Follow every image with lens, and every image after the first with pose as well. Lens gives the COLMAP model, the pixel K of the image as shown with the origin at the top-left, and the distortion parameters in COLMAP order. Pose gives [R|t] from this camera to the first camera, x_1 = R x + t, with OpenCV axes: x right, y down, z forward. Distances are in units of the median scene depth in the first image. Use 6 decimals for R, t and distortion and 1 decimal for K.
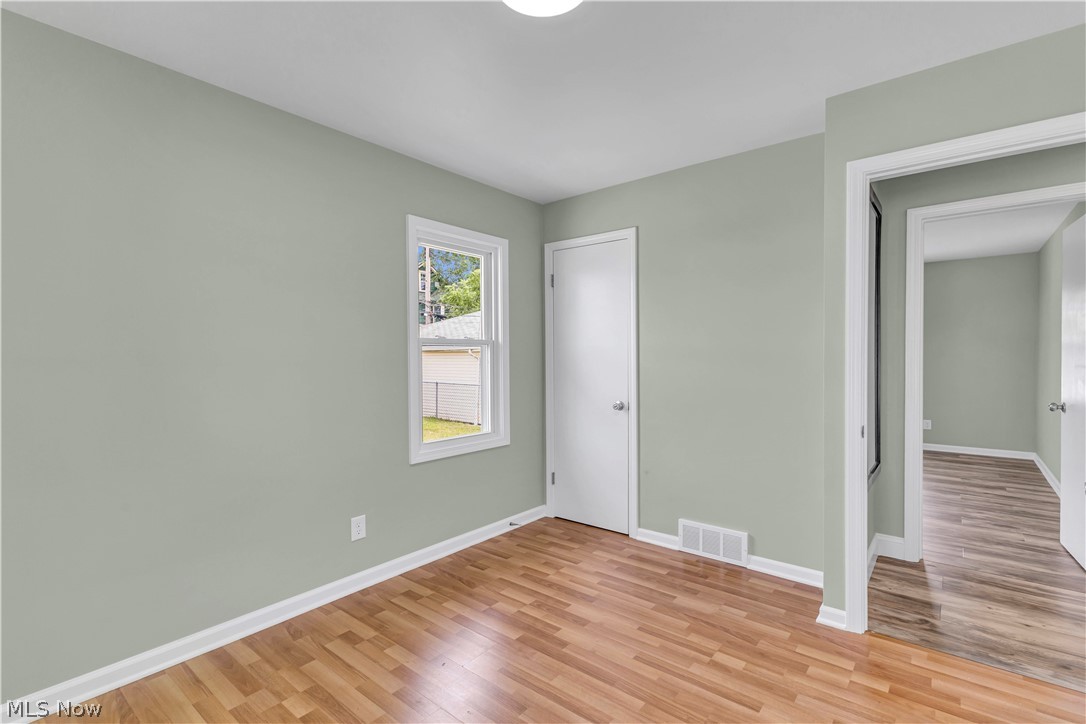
lens RADIAL K [[480.3, 0, 544.2], [0, 480.3, 365.1], [0, 0, 1]] dist [0.009216, -0.002080]
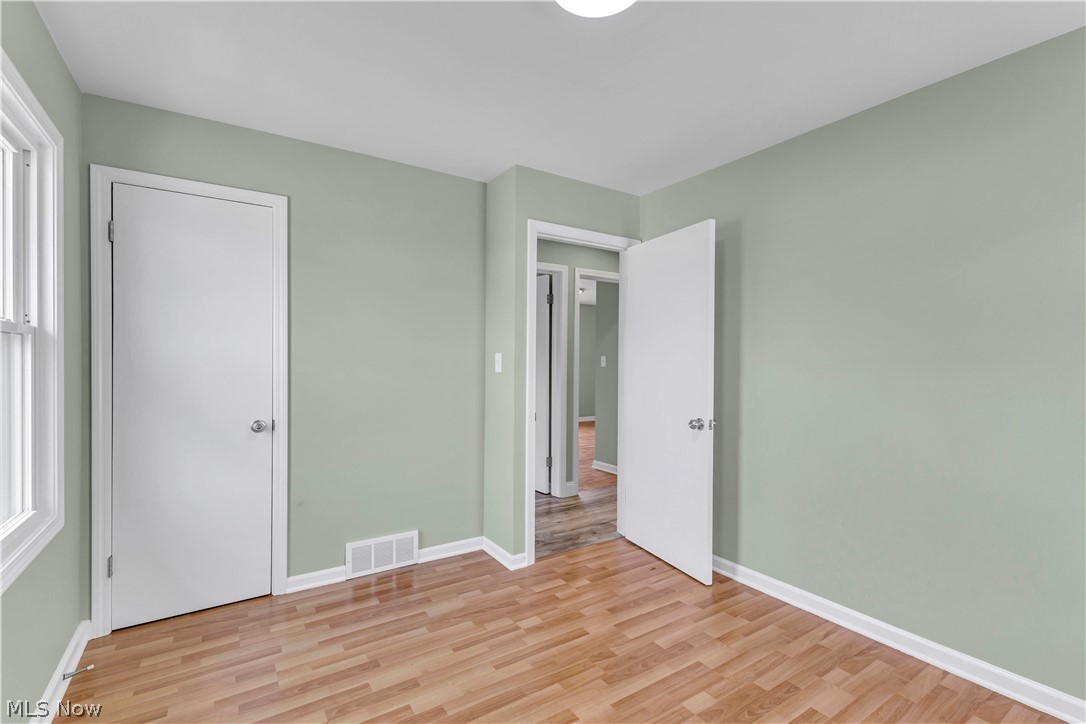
lens RADIAL K [[480.3, 0, 547.9], [0, 480.3, 364.0], [0, 0, 1]] dist [0.009216, -0.002080]
pose [[0.327638, 0.000252, 0.944803, -0.499648], [0.012719, 0.999908, -0.004677, -0.003993], [-0.944718, 0.013549, 0.327605, 0.404849]]
